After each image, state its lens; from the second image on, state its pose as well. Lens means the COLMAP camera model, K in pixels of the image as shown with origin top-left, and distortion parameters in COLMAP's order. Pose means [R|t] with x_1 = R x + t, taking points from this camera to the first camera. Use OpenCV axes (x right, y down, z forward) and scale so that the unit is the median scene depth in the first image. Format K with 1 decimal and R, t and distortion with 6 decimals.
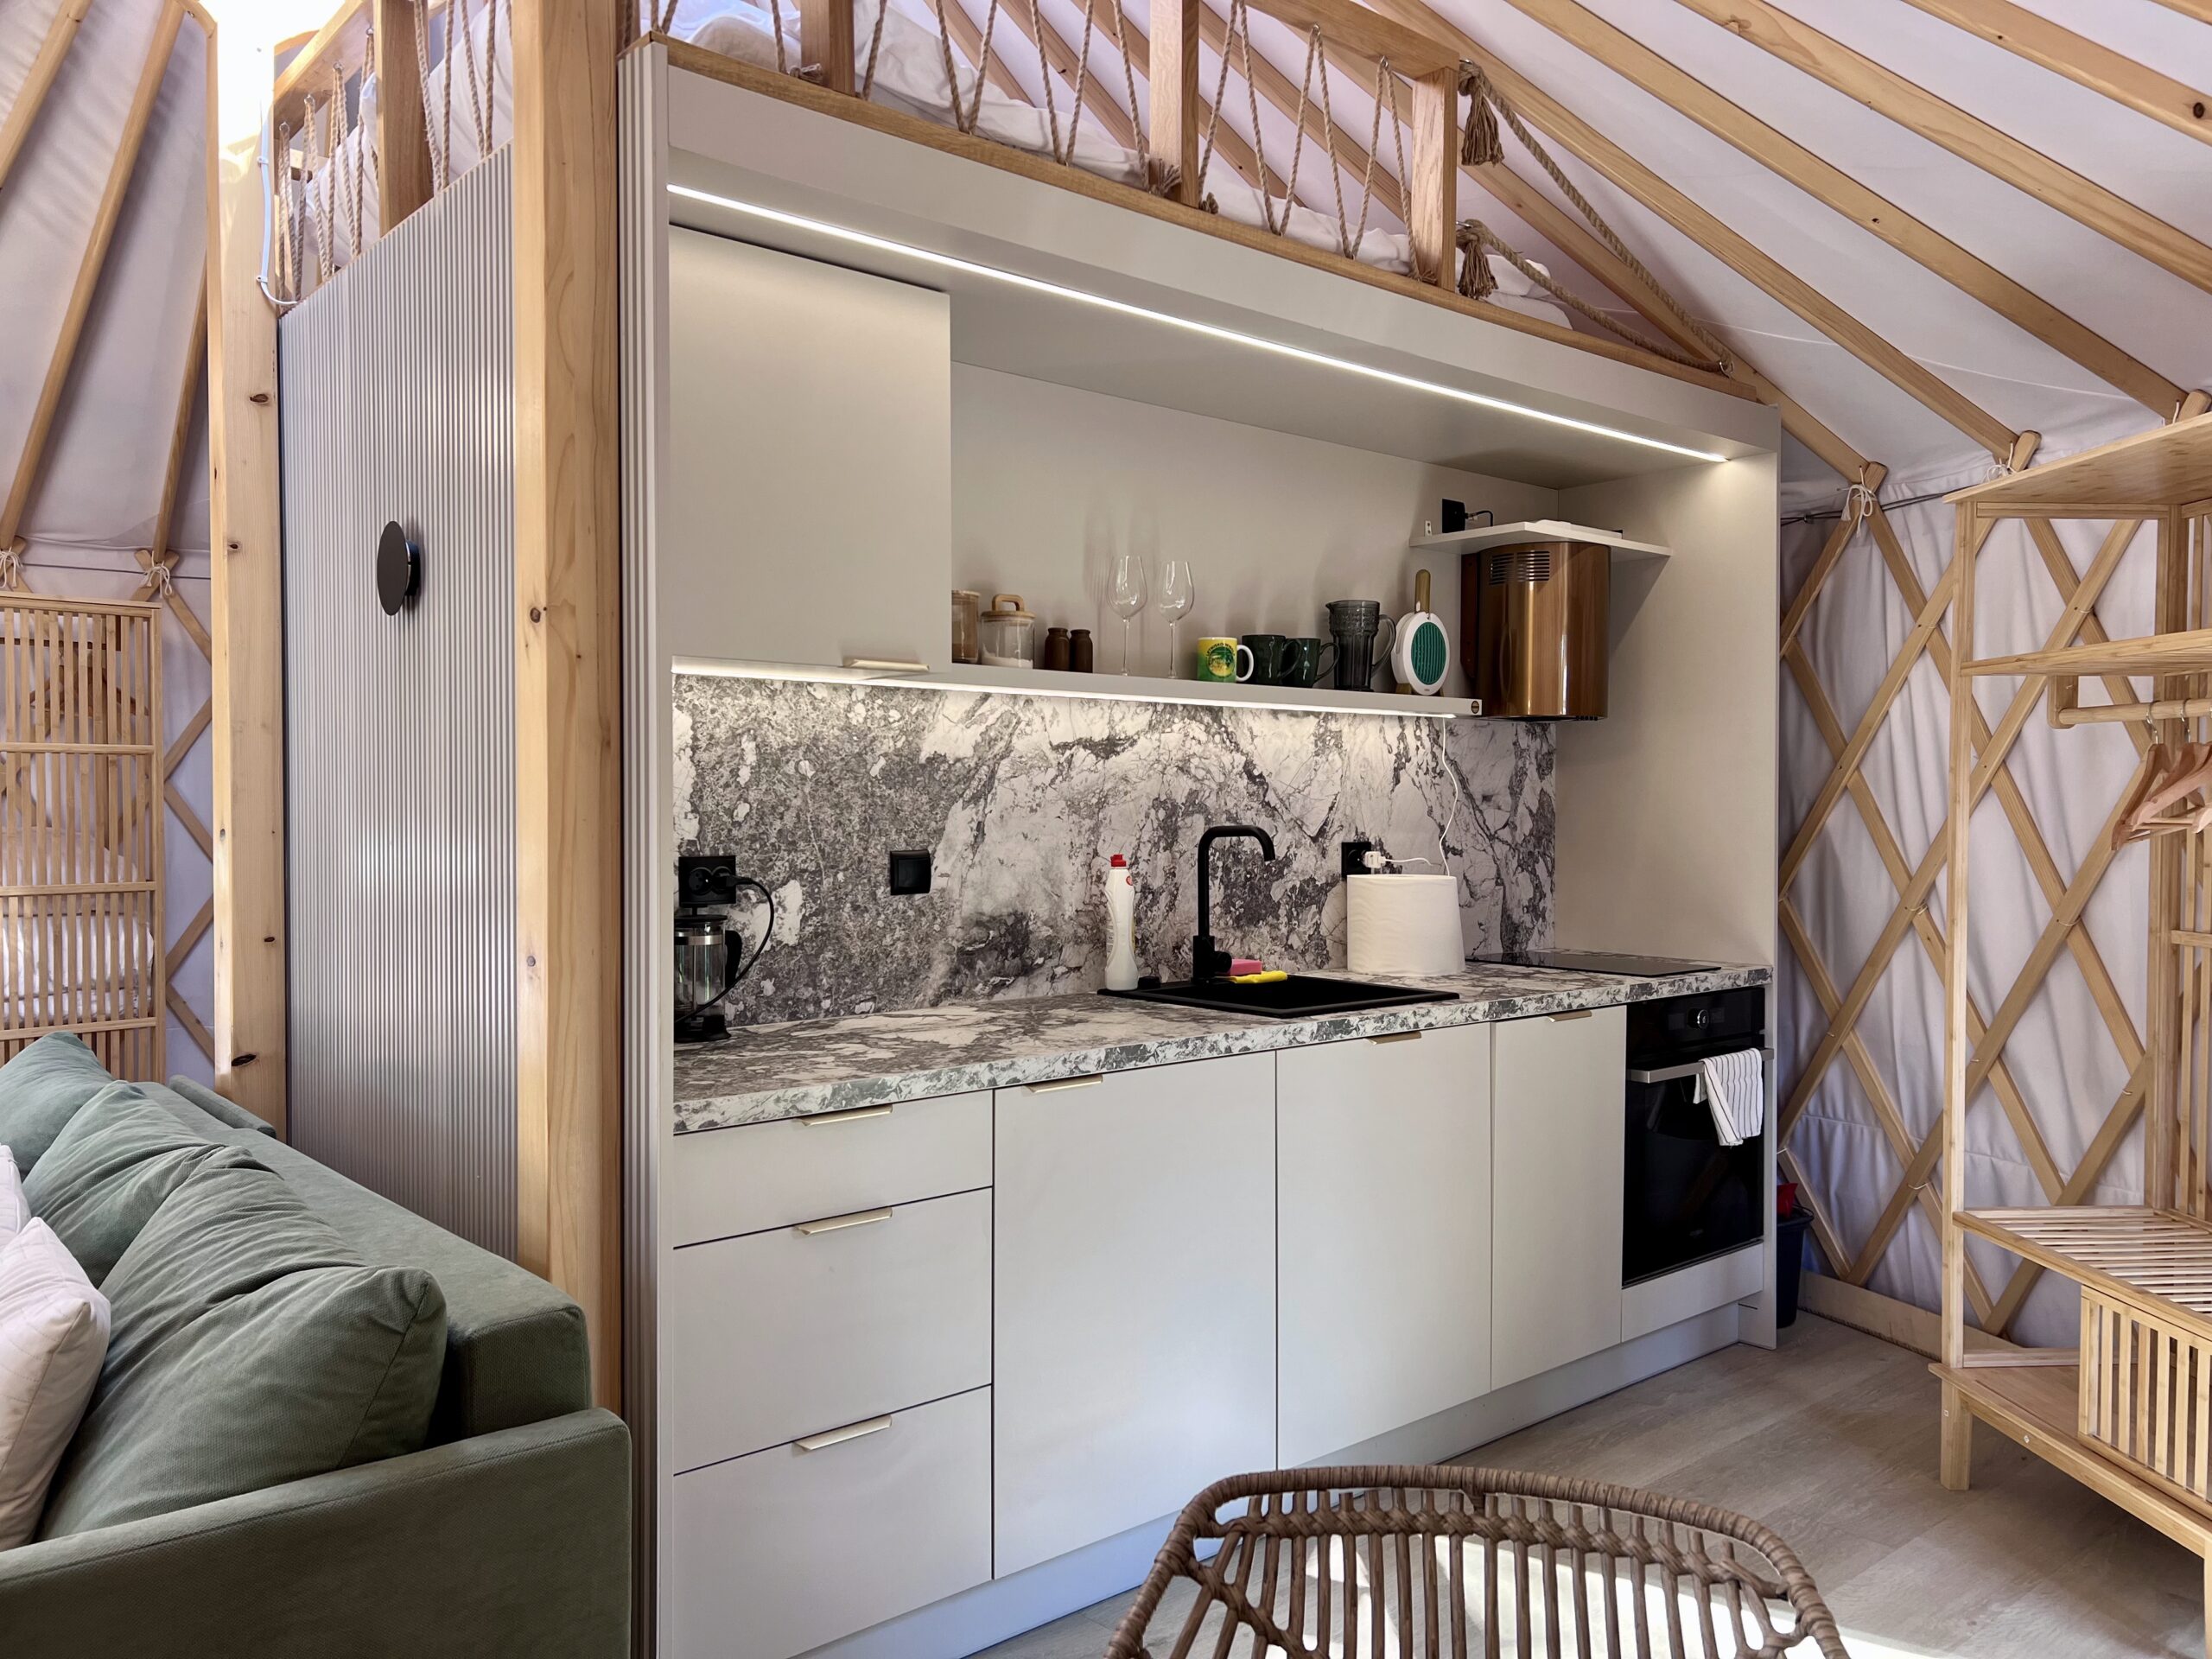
lens RADIAL K [[1670.4, 0, 1107.1], [0, 1670.4, 833.7], [0, 0, 1]] dist [0.054282, -0.062908]
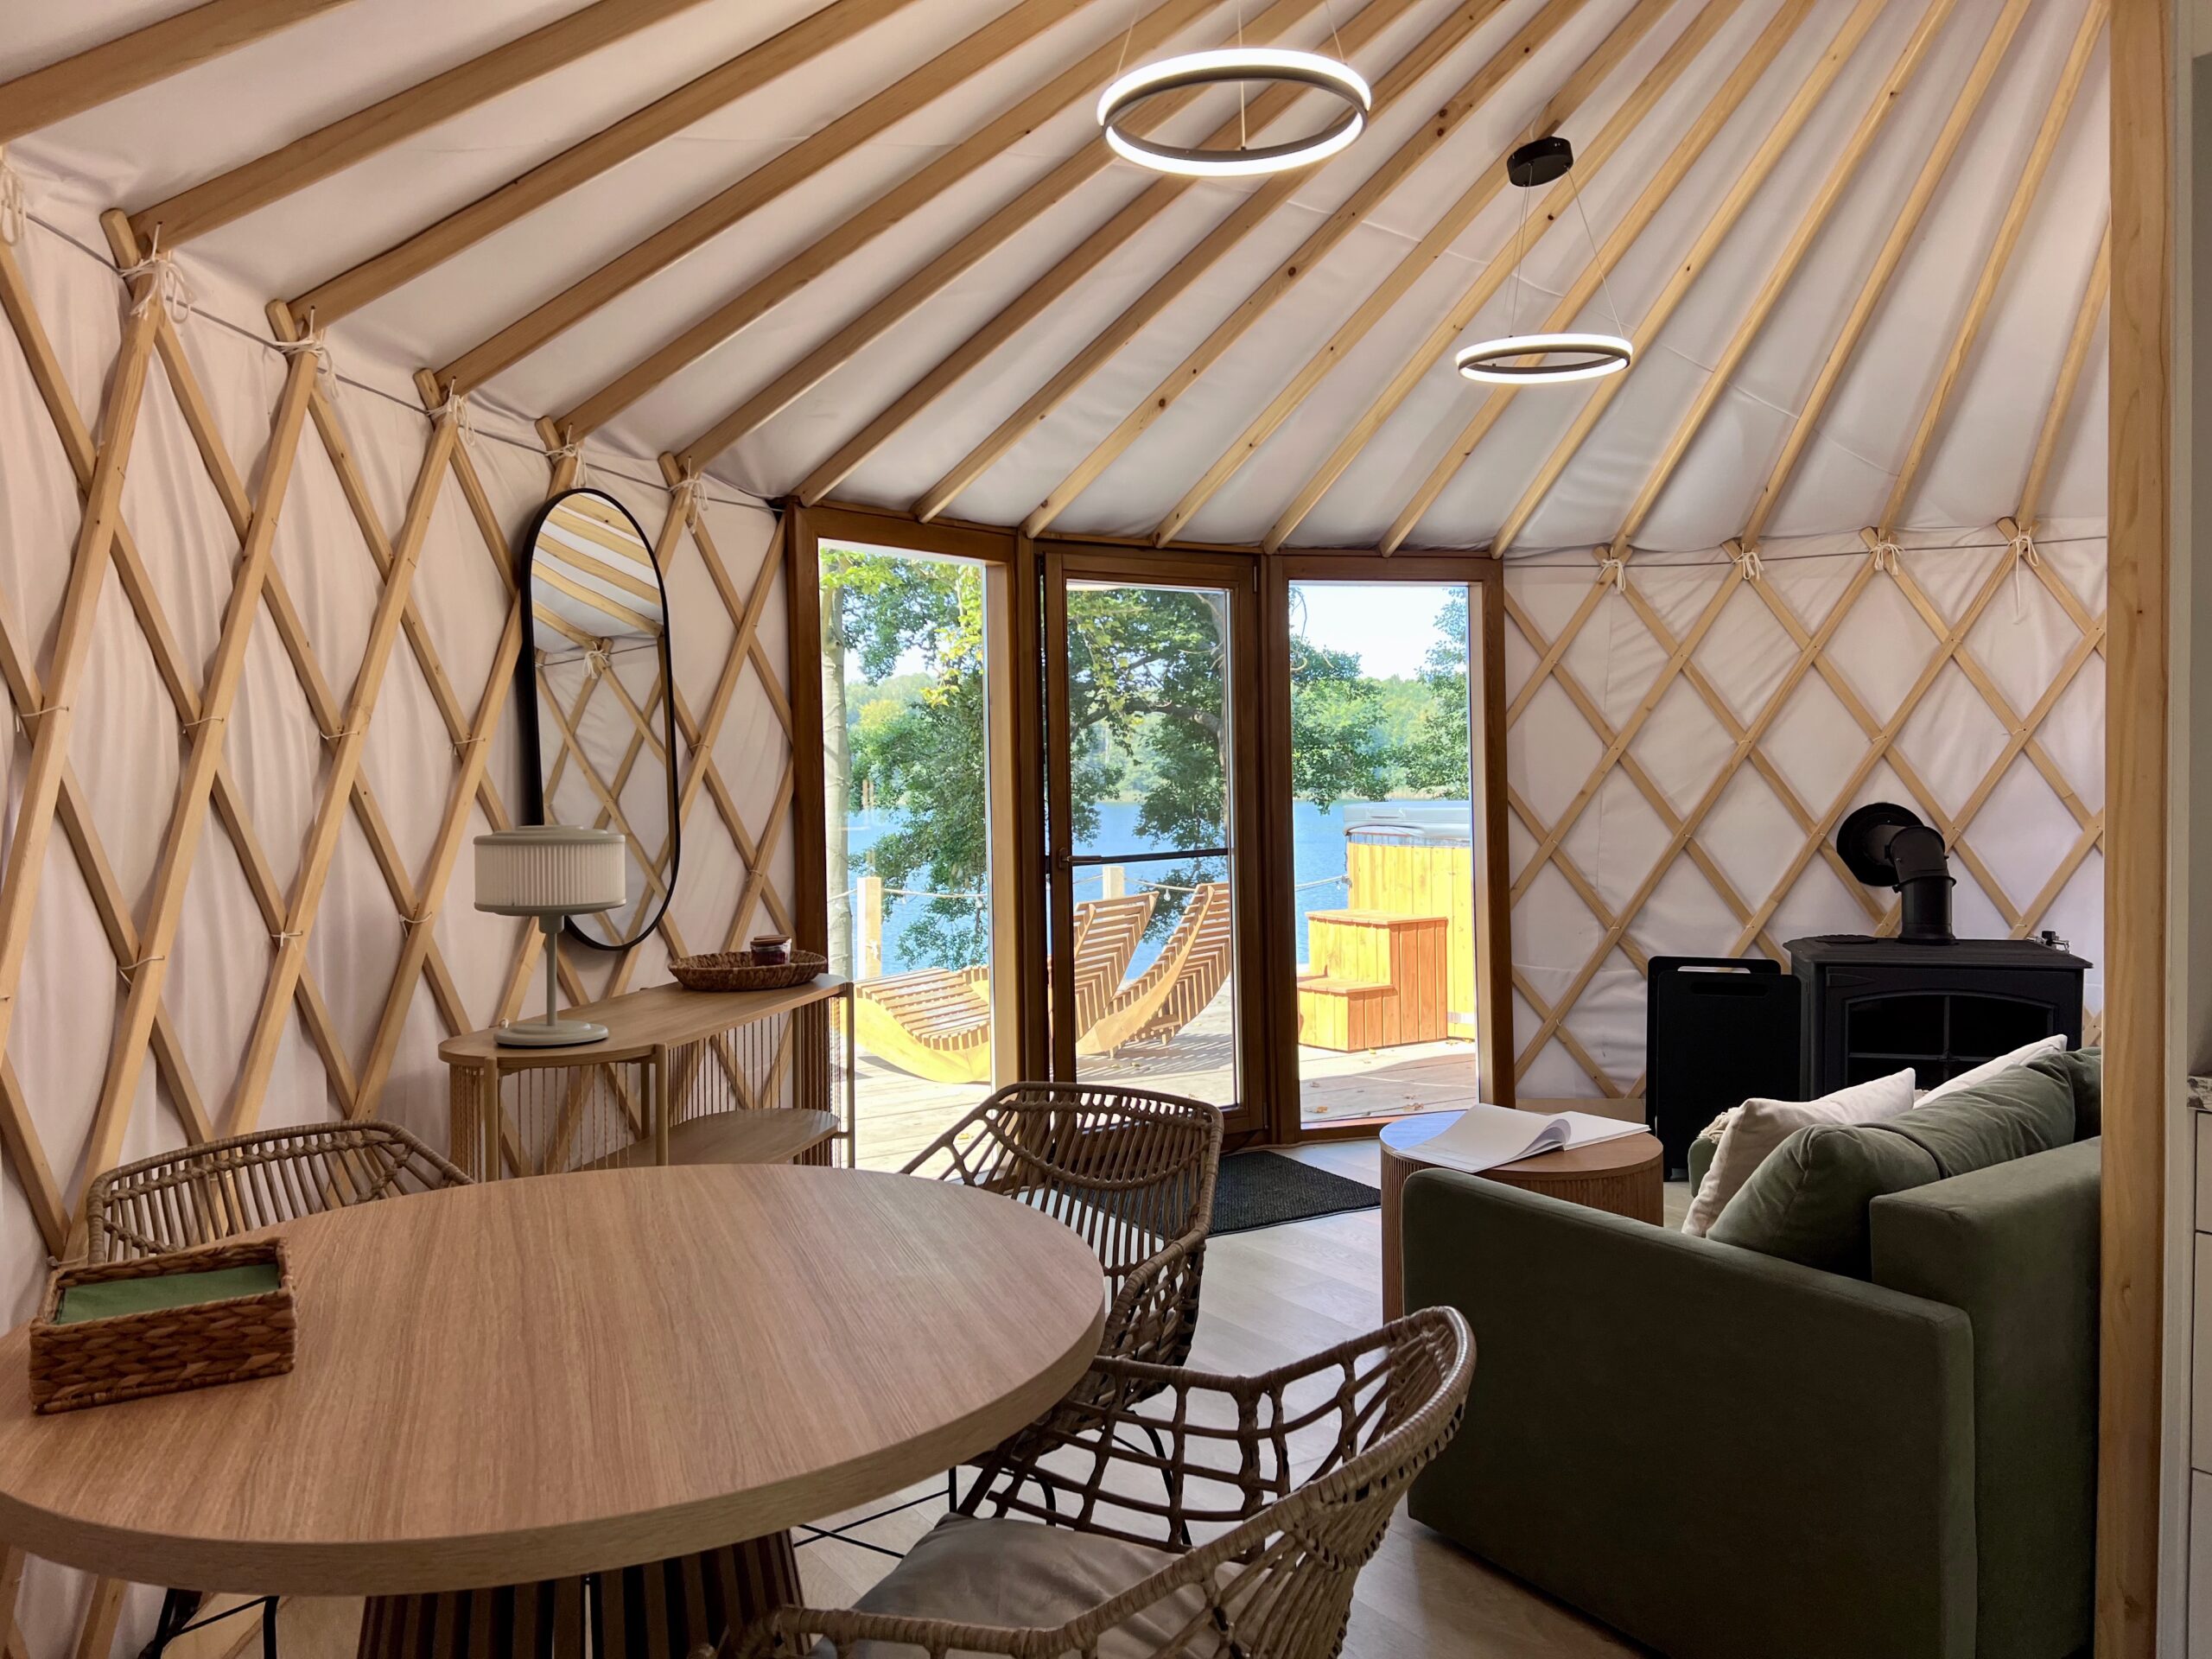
lens RADIAL K [[1670.4, 0, 1095.3], [0, 1670.4, 828.9], [0, 0, 1]] dist [0.054282, -0.062908]
pose [[-0.140759, 0.032178, -0.989521, 0.484767], [-0.000445, 0.999470, 0.032565, -0.005497], [0.990044, 0.005024, -0.140670, 0.332061]]
